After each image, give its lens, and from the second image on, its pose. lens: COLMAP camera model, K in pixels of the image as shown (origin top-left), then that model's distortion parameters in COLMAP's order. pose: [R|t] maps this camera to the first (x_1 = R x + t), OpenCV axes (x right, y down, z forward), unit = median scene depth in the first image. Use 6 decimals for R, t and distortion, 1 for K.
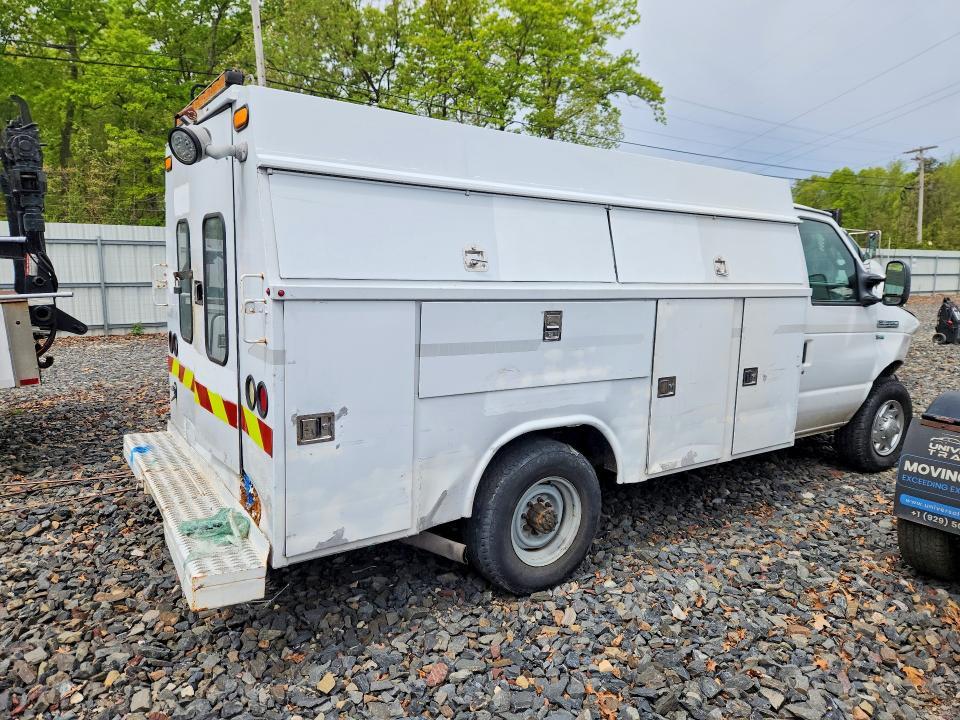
lens RADIAL K [[695.7, 0, 480.0], [0, 695.7, 360.0], [0, 0, 1]] dist [0.020213, 0.001495]
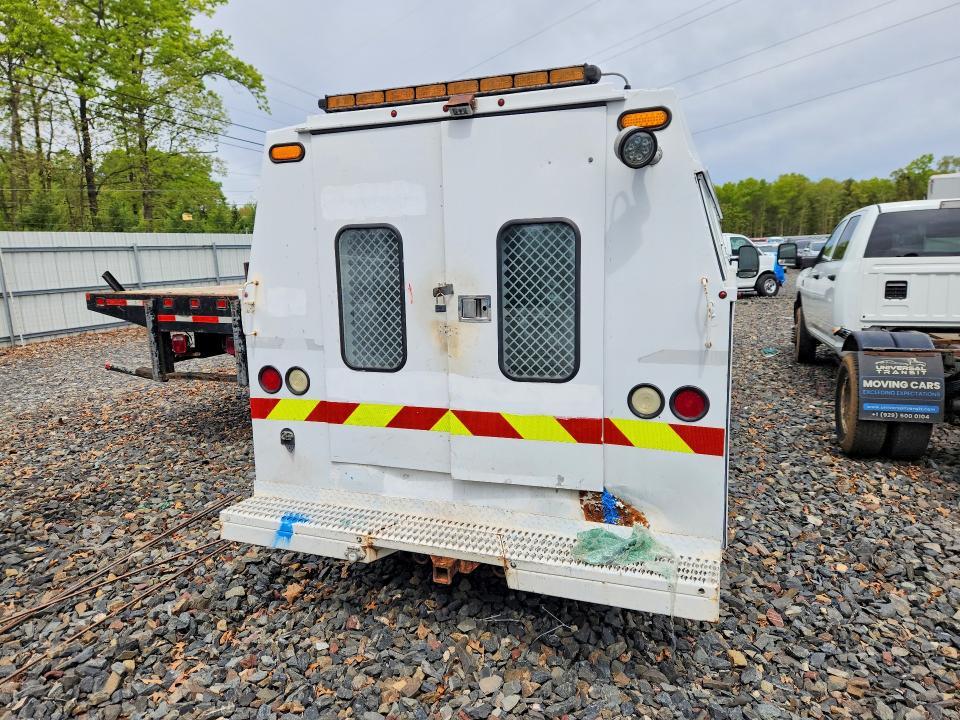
lens RADIAL K [[701.2, 0, 480.0], [0, 701.2, 360.0], [0, 0, 1]] dist [0.003942, -0.001430]
pose [[0.789786, -0.124112, 0.600695, -0.692191], [0.116998, 0.991817, 0.051096, -0.051953], [-0.602121, 0.029926, 0.797844, 0.237994]]
